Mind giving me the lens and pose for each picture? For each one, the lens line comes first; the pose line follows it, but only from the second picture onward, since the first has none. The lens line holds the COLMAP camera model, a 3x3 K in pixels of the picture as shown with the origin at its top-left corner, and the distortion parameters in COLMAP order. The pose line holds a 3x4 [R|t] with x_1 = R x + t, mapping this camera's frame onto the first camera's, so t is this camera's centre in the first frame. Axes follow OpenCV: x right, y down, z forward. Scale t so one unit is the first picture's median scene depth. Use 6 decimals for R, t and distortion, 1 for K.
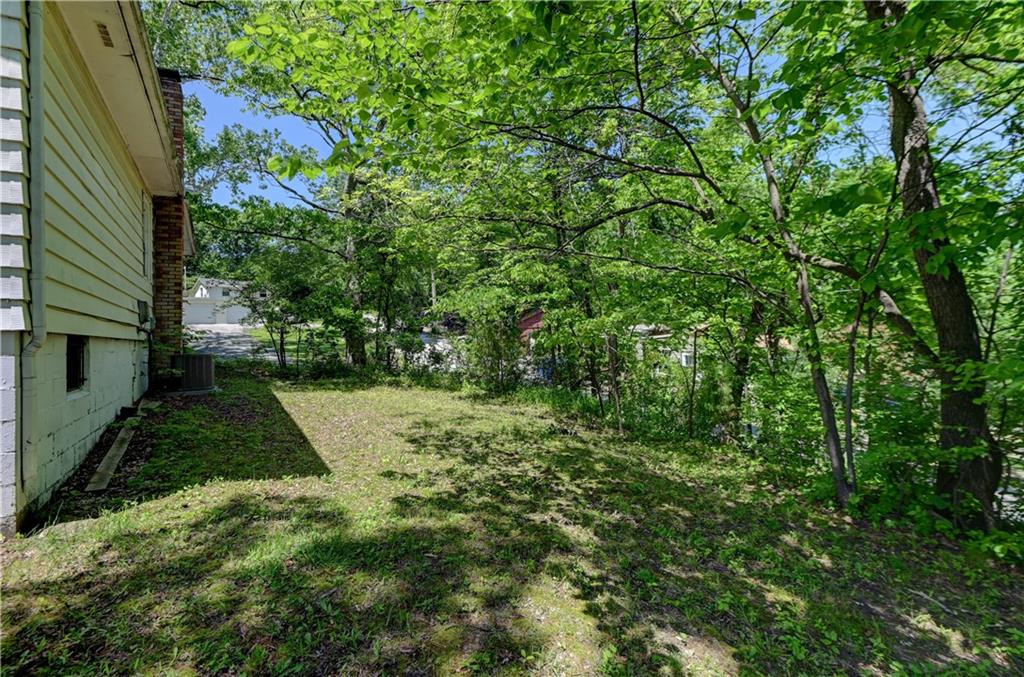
lens RADIAL K [[474.0, 0, 512.0], [0, 474.0, 338.5], [0, 0, 1]] dist [0.000169, -0.000438]
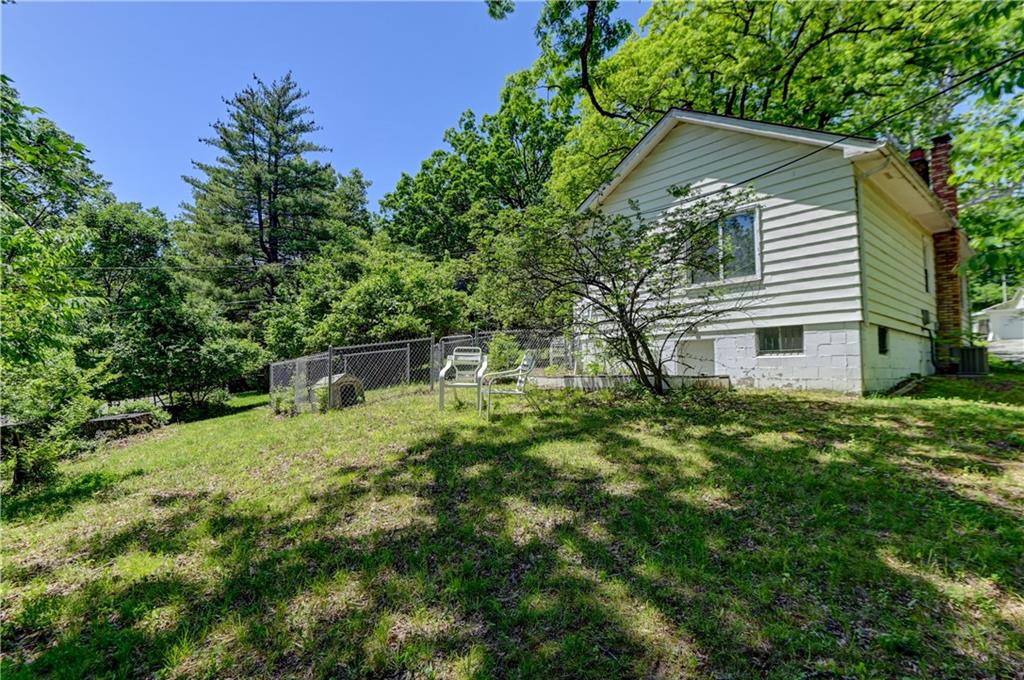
lens RADIAL K [[474.0, 0, 512.0], [0, 474.0, 340.0], [0, 0, 1]] dist [0.000169, -0.000438]
pose [[0.152044, -0.048214, -0.987197, 0.495932], [0.003226, 0.998828, -0.048285, 0.085474], [0.988368, 0.004157, 0.152022, -0.516115]]
